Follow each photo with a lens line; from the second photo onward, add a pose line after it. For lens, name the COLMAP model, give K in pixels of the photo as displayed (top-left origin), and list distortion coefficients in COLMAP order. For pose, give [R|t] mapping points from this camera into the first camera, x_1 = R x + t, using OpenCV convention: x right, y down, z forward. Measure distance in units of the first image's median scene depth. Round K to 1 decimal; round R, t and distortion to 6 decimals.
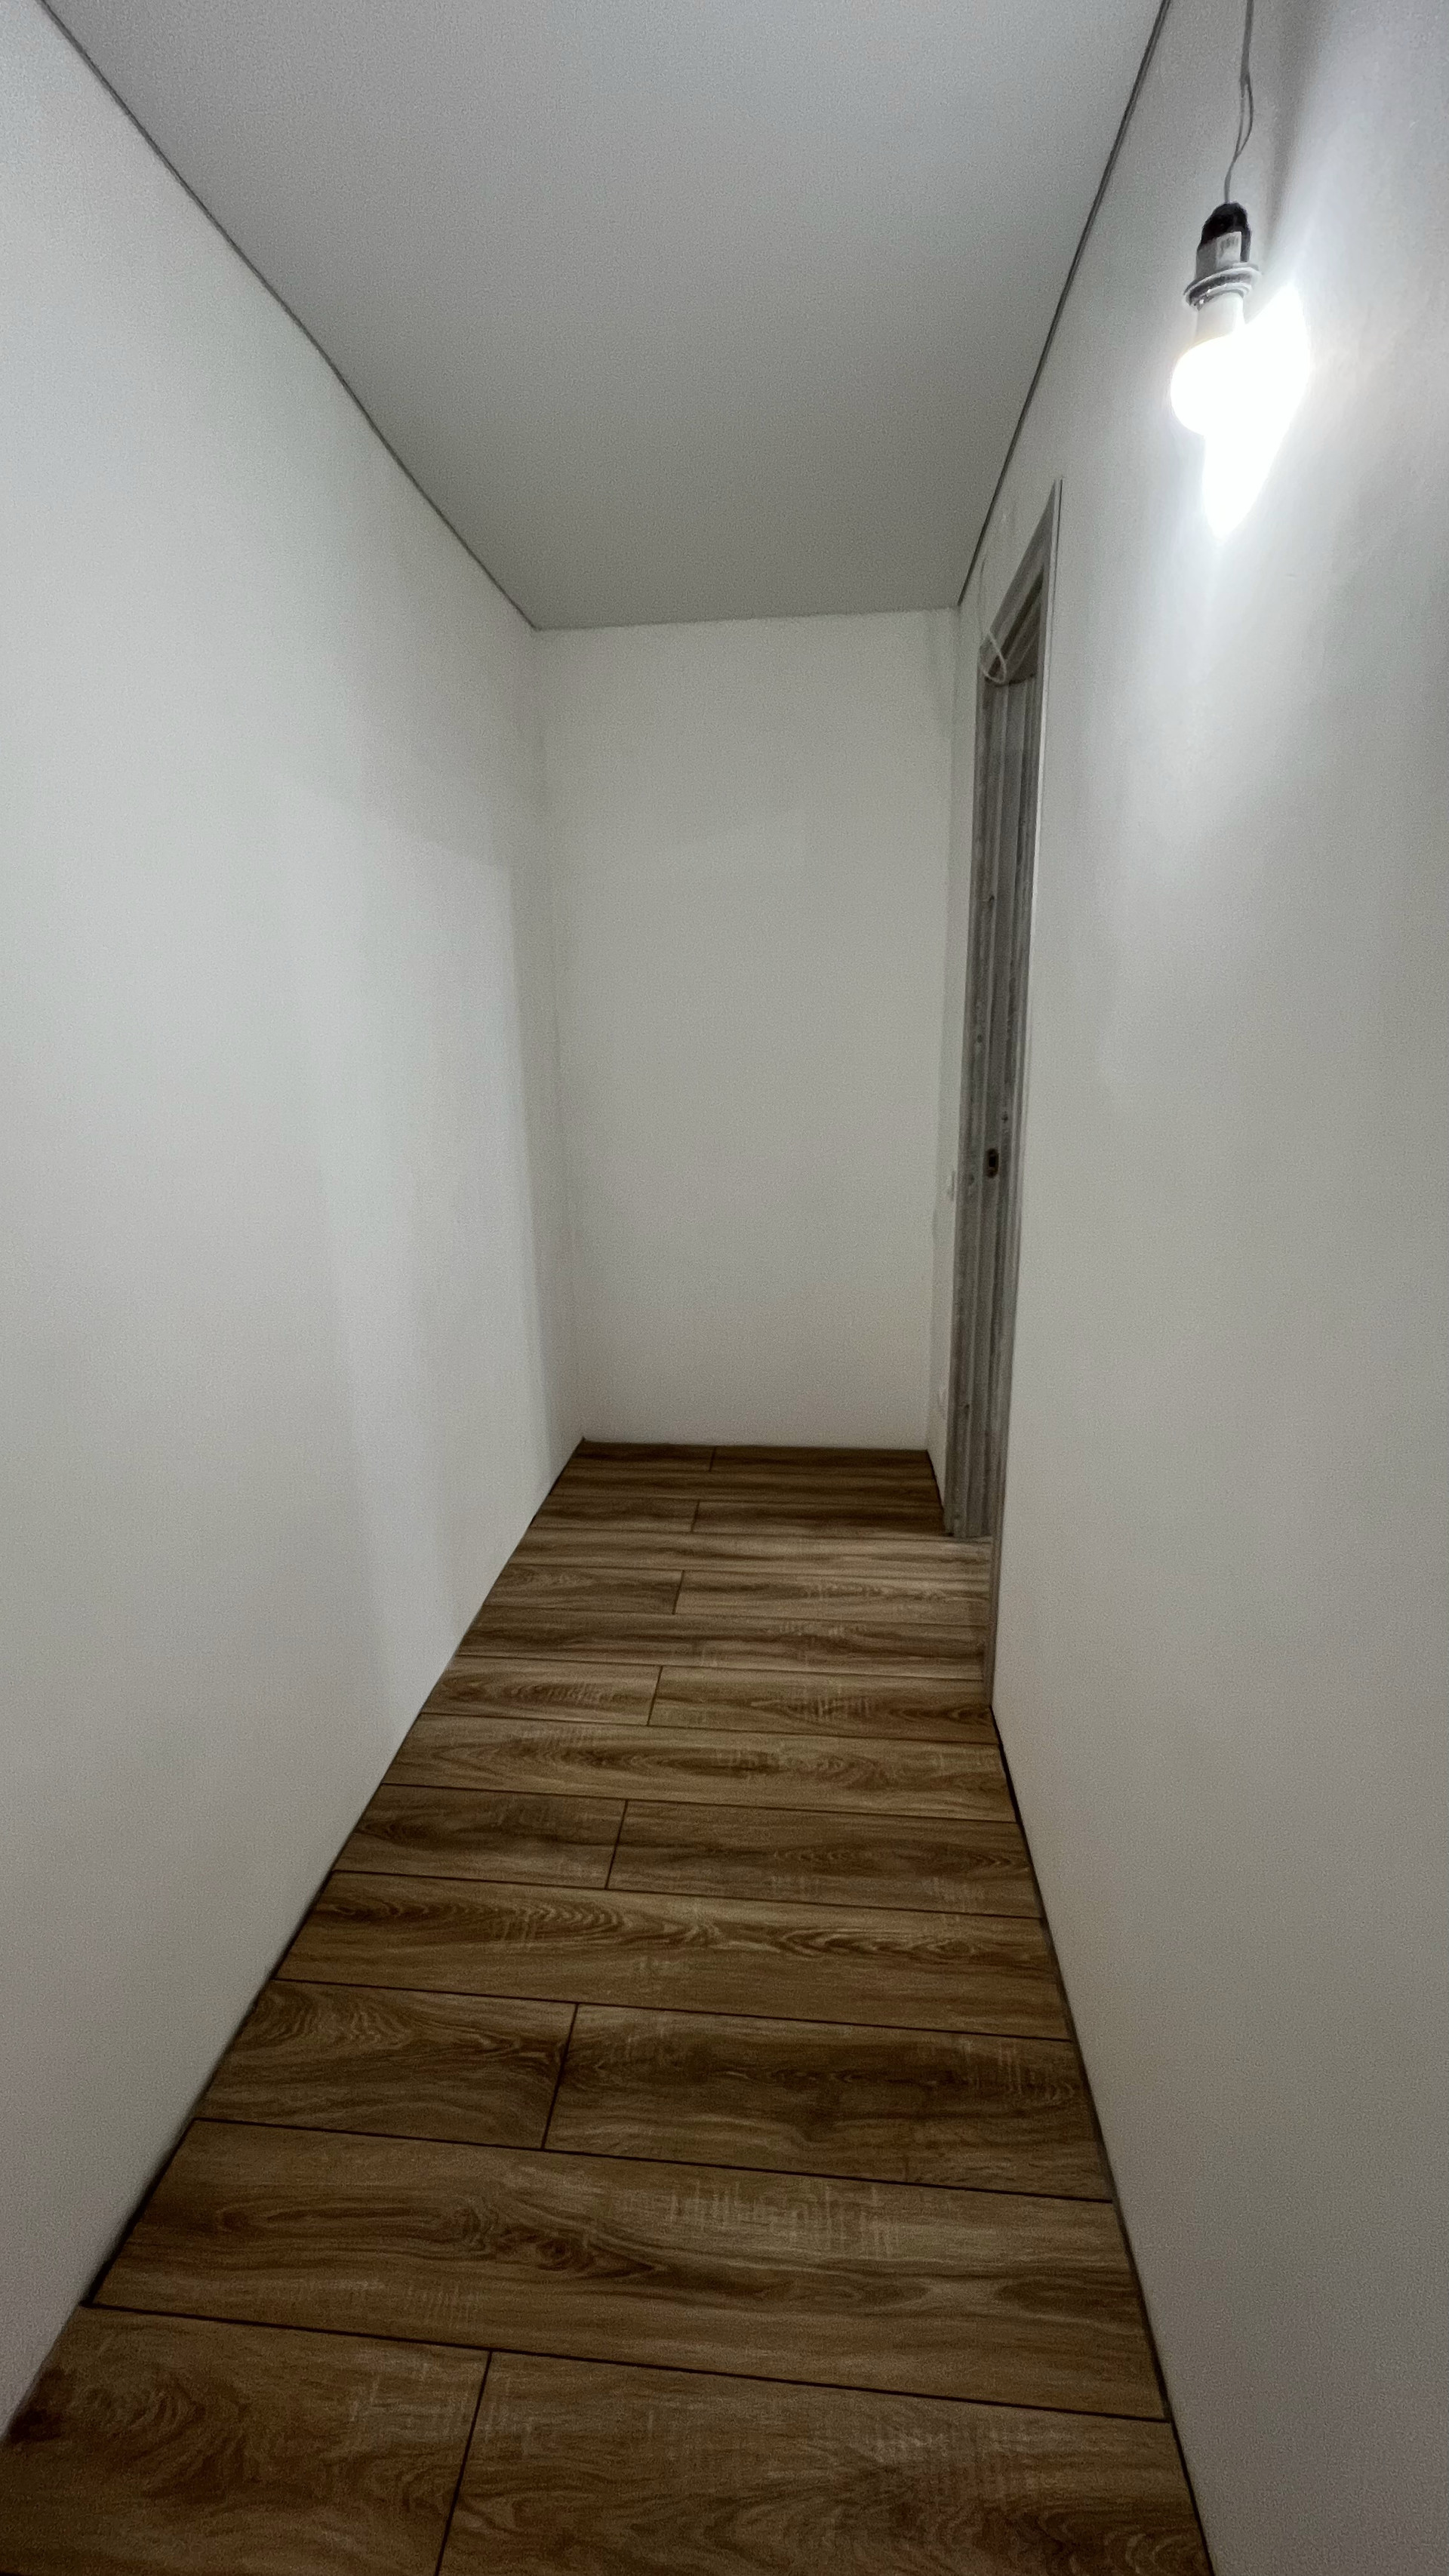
lens RADIAL K [[1008.9, 0, 724.5], [0, 1008.9, 1288.0], [0, 0, 1]] dist [-0.001067, 0.000149]
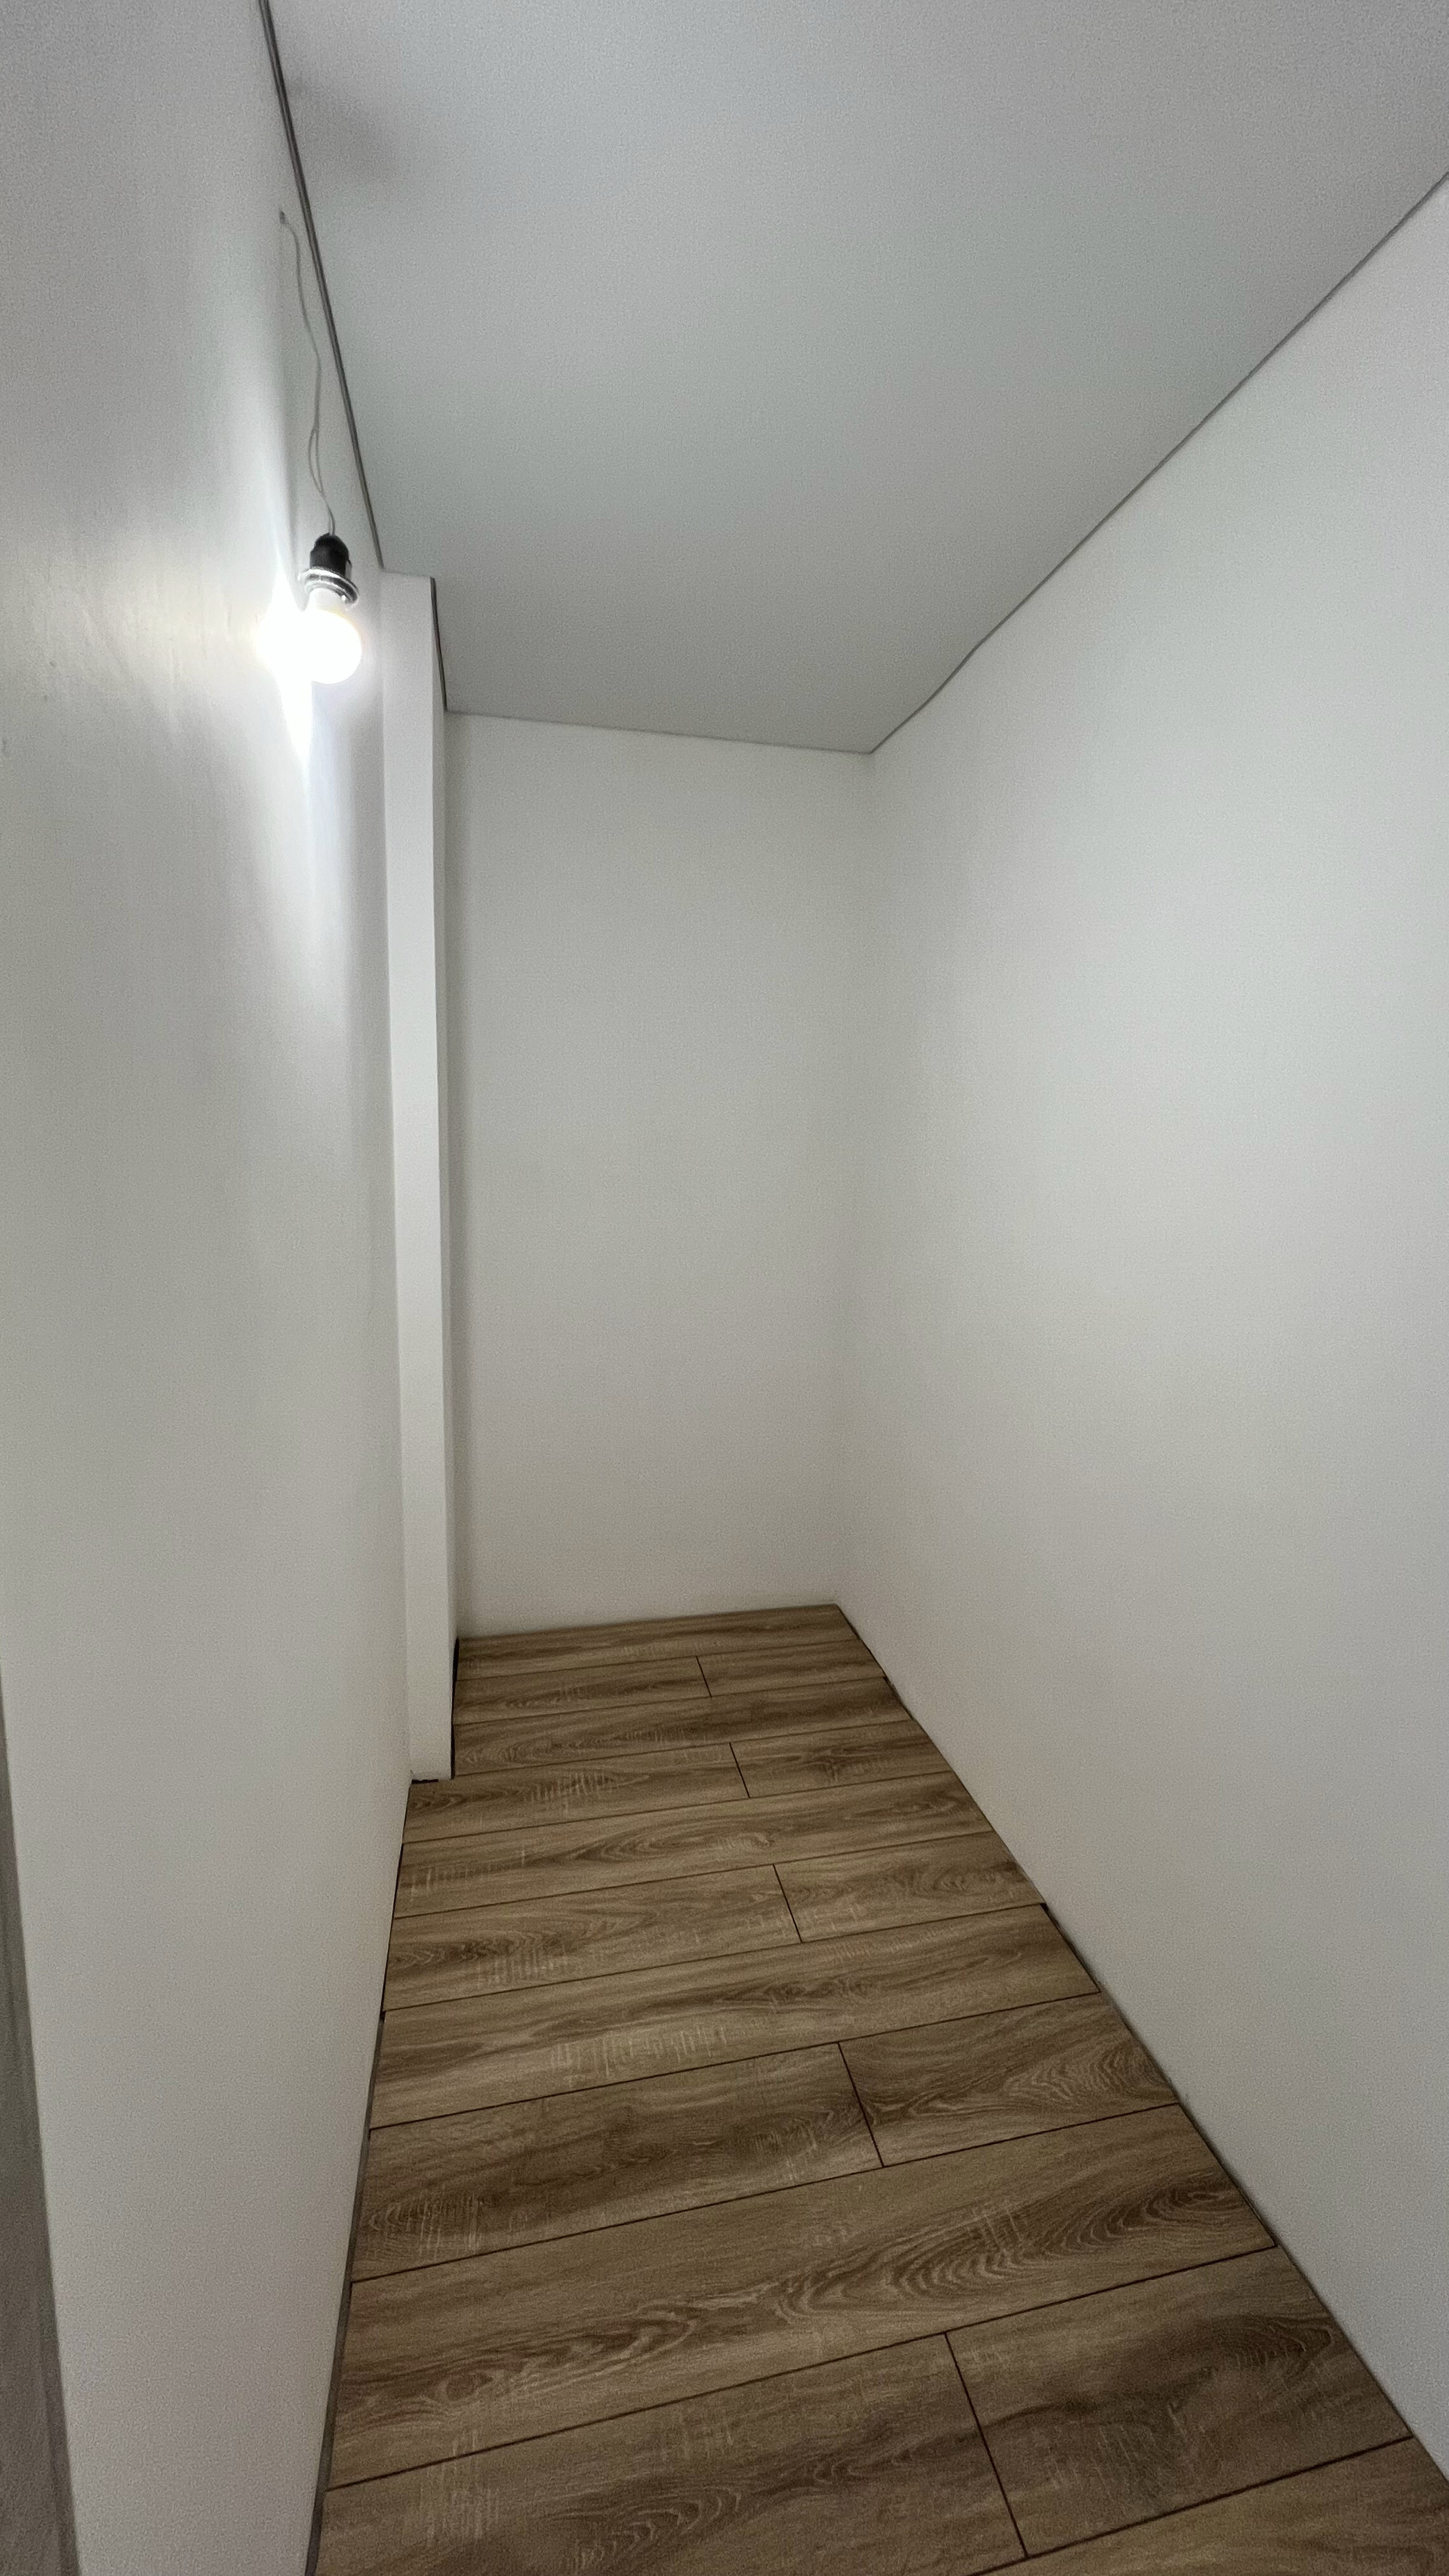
lens RADIAL K [[1008.9, 0, 724.5], [0, 1008.9, 1288.0], [0, 0, 1]] dist [-0.001067, 0.000149]
pose [[-0.953563, 0.042913, -0.298119, 0.263749], [-0.082722, 0.914421, 0.396221, -0.444661], [0.289610, 0.402483, -0.868409, 1.549848]]
